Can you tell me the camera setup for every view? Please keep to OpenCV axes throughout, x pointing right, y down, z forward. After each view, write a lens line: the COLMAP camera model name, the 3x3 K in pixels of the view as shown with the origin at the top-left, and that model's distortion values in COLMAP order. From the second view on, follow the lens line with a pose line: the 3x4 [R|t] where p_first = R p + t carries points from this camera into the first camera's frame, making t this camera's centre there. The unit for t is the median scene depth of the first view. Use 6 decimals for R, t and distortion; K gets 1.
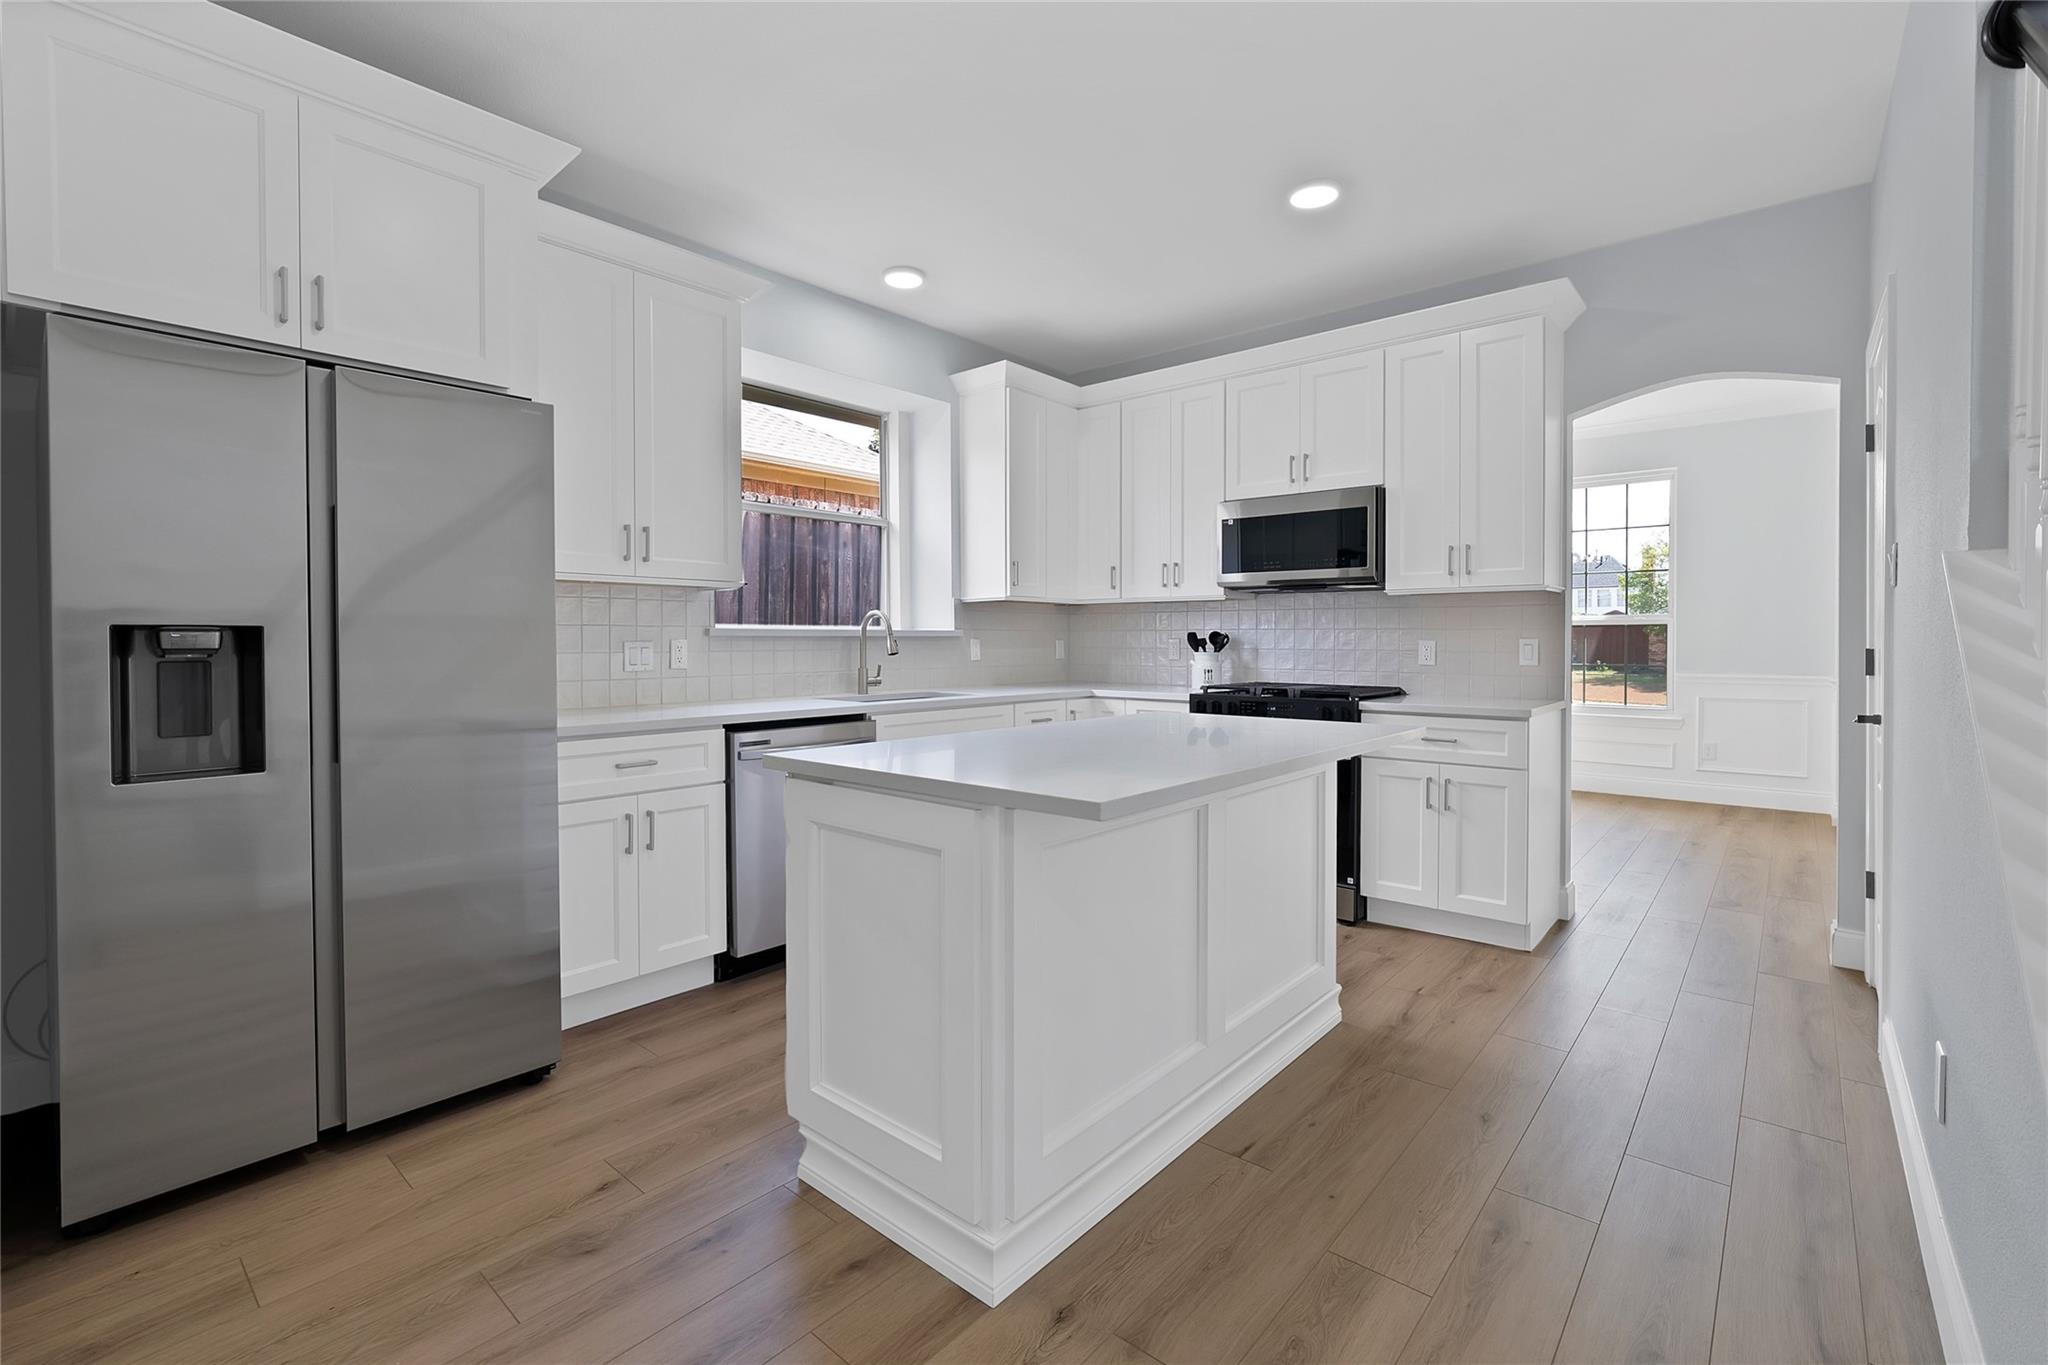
lens RADIAL K [[903.0, 0, 1027.9], [0, 903.0, 654.9], [0, 0, 1]] dist [0.000779, 0.000115]
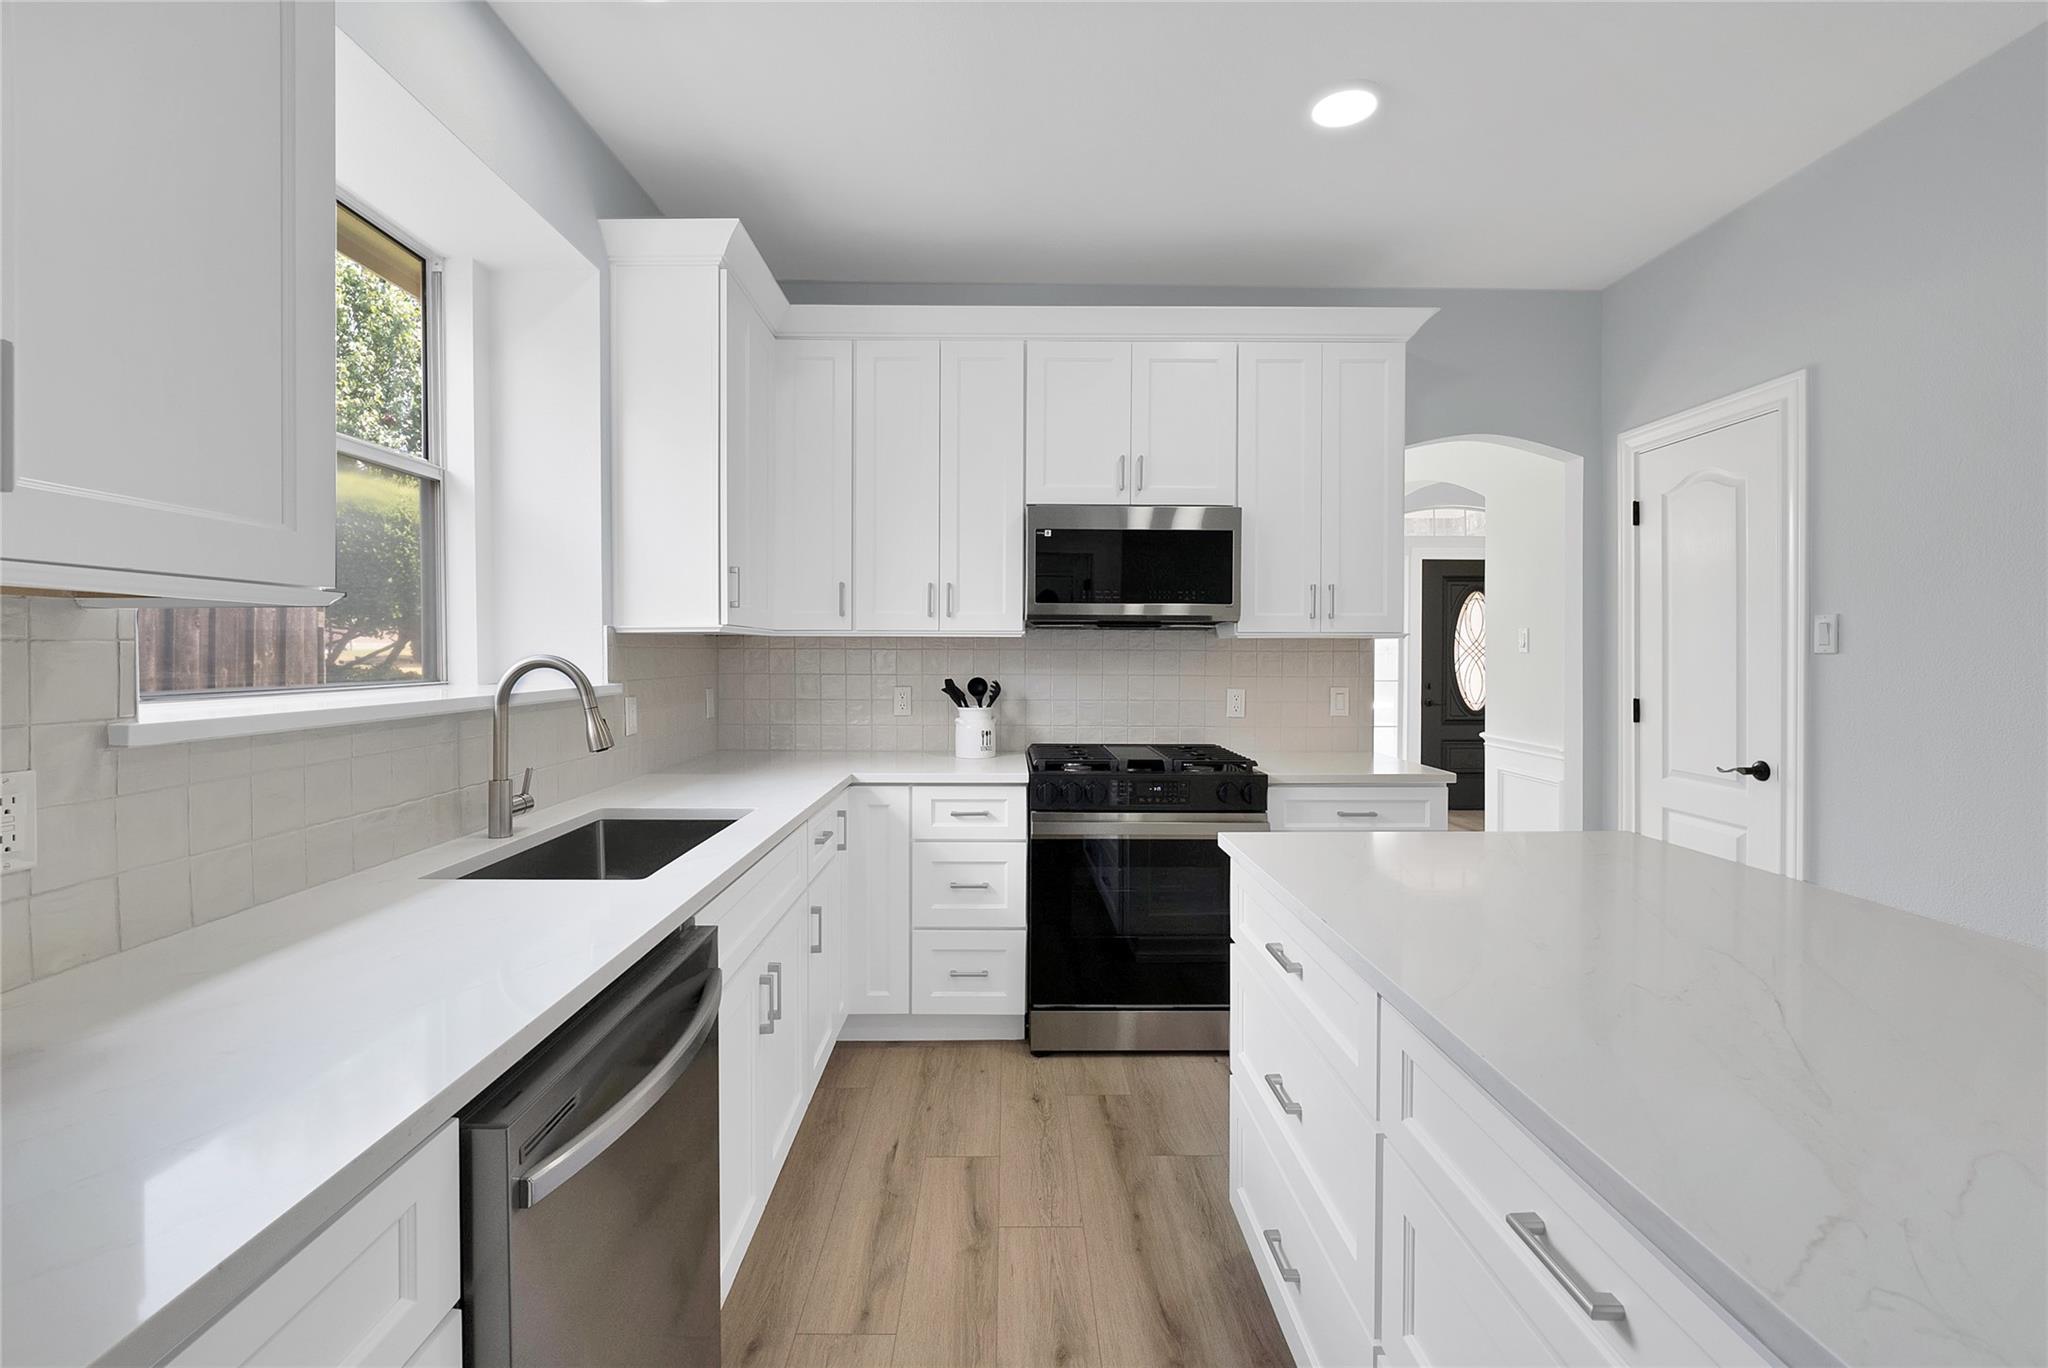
lens RADIAL K [[884.3, 0, 997.5], [0, 884.3, 653.5], [0, 0, 1]] dist [-0.002459, -0.000060]
pose [[0.762311, 0.002258, 0.647206, -0.258267], [0.006778, 0.999911, -0.011472, -0.038742], [-0.647175, 0.013132, 0.762228, 0.453454]]
